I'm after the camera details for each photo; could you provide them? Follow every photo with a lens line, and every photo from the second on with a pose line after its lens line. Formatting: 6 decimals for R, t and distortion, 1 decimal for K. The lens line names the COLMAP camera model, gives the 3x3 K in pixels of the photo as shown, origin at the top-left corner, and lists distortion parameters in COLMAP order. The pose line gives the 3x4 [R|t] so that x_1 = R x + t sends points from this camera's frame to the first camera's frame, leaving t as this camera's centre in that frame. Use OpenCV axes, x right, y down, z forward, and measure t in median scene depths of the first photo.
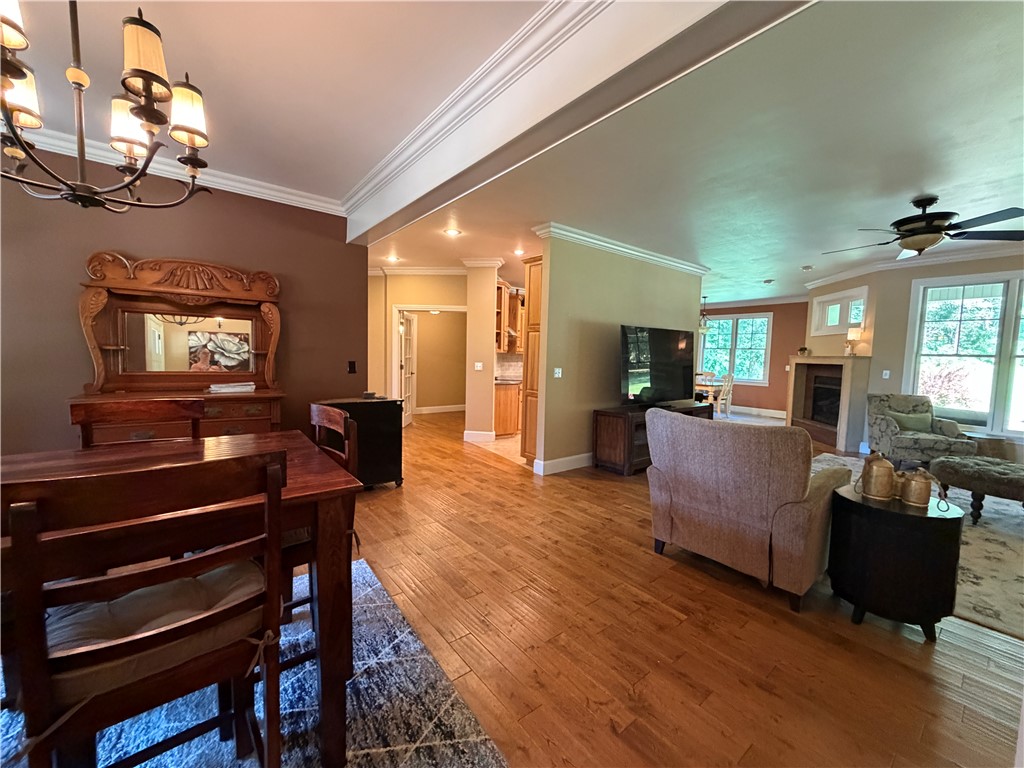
lens RADIAL K [[409.7, 0, 510.6], [0, 409.7, 384.7], [0, 0, 1]] dist [0.001225, -0.000001]
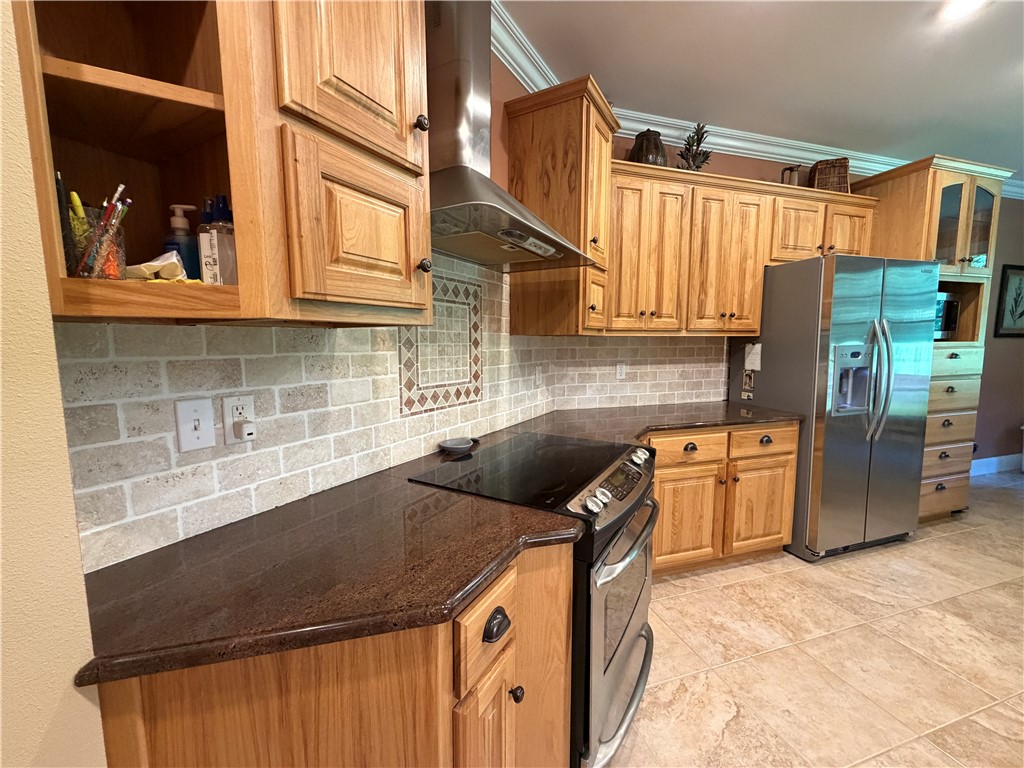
lens RADIAL K [[409.7, 0, 510.6], [0, 409.7, 384.7], [0, 0, 1]] dist [0.001225, -0.000001]
pose [[0.933480, 0.007963, -0.358541, 0.118997], [-0.000372, 0.999774, 0.021236, -0.102746], [0.358629, -0.019690, 0.933272, 1.494900]]
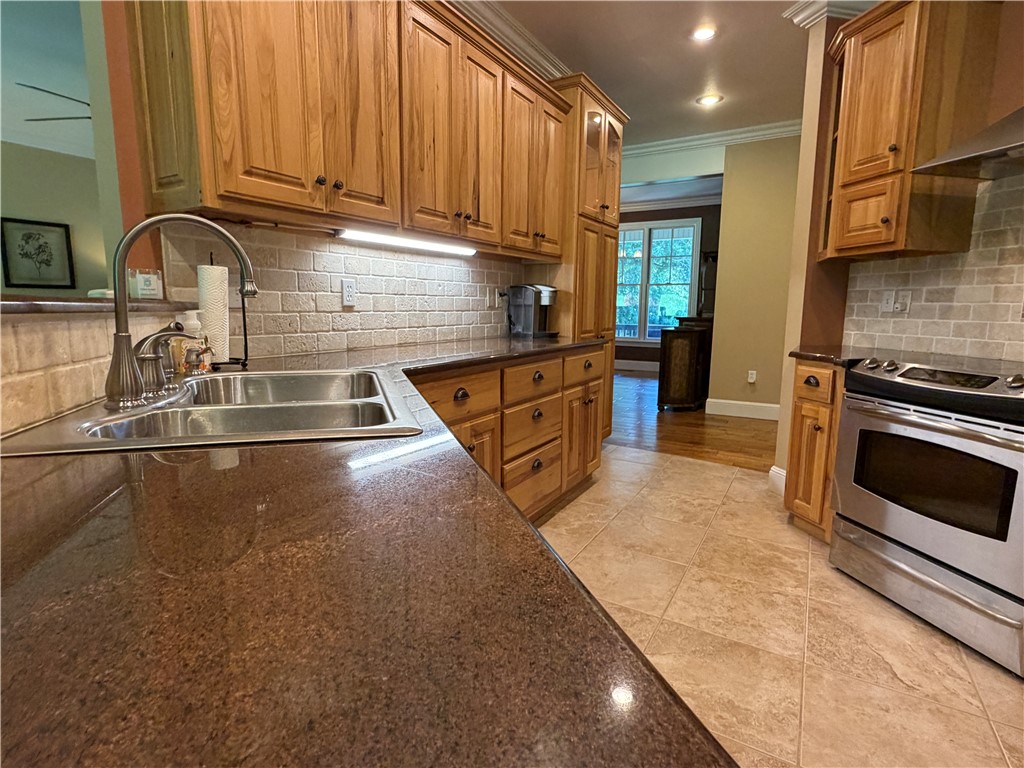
lens RADIAL K [[526.8, 0, 509.8], [0, 526.8, 382.5], [0, 0, 1]] dist [0.001360, 0.000101]
pose [[-0.928048, 0.021274, -0.371854, 0.600733], [-0.060105, 0.976729, 0.205884, -0.084479], [0.367580, 0.213420, -0.905172, 2.114254]]
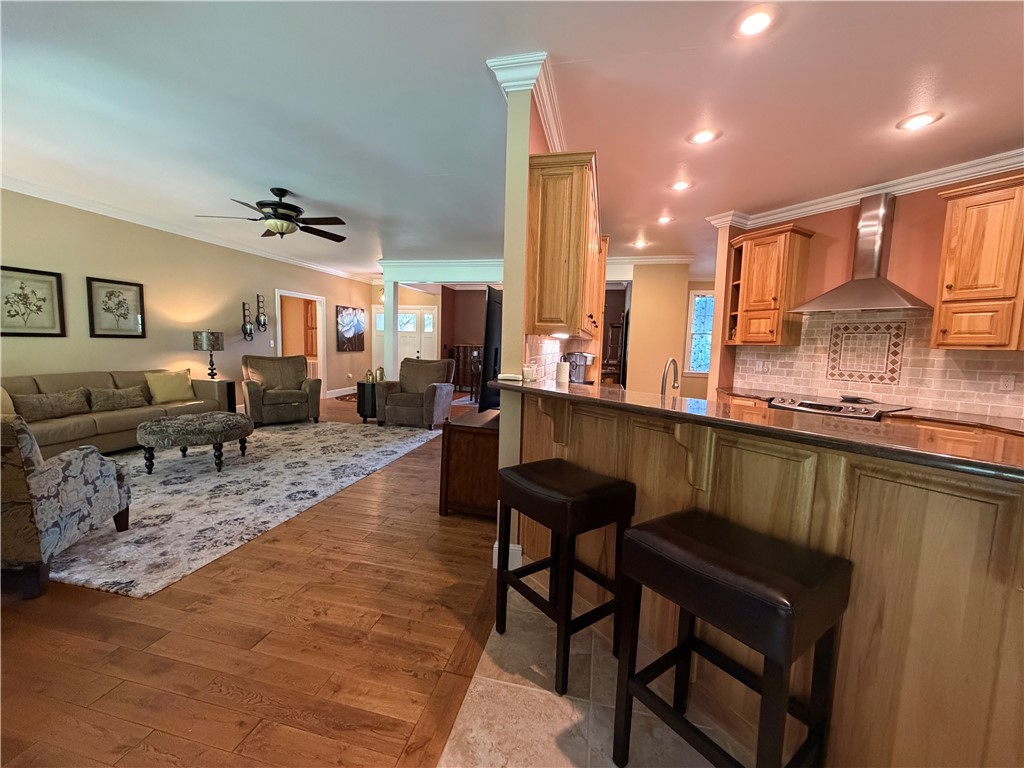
lens RADIAL K [[409.7, 0, 510.6], [0, 409.7, 384.7], [0, 0, 1]] dist [0.001225, -0.000001]
pose [[-0.774018, 0.015820, -0.632966, 1.088519], [-0.096503, 0.985061, 0.142628, -0.119509], [0.625766, 0.171480, -0.760928, 2.072621]]
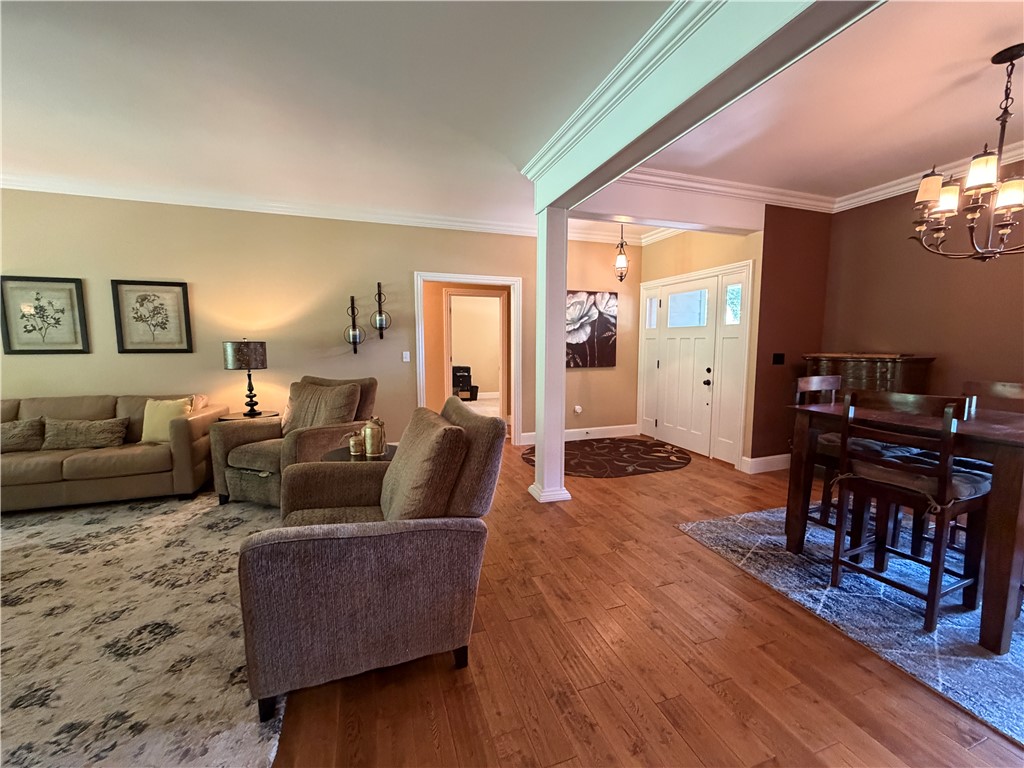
lens RADIAL K [[409.7, 0, 510.6], [0, 409.7, 384.7], [0, 0, 1]] dist [0.001225, -0.000001]
pose [[-0.945922, -0.057141, 0.319322, 0.087937], [0.000178, 0.984272, 0.176657, -0.067677], [-0.324395, 0.167161, -0.931035, 1.023474]]
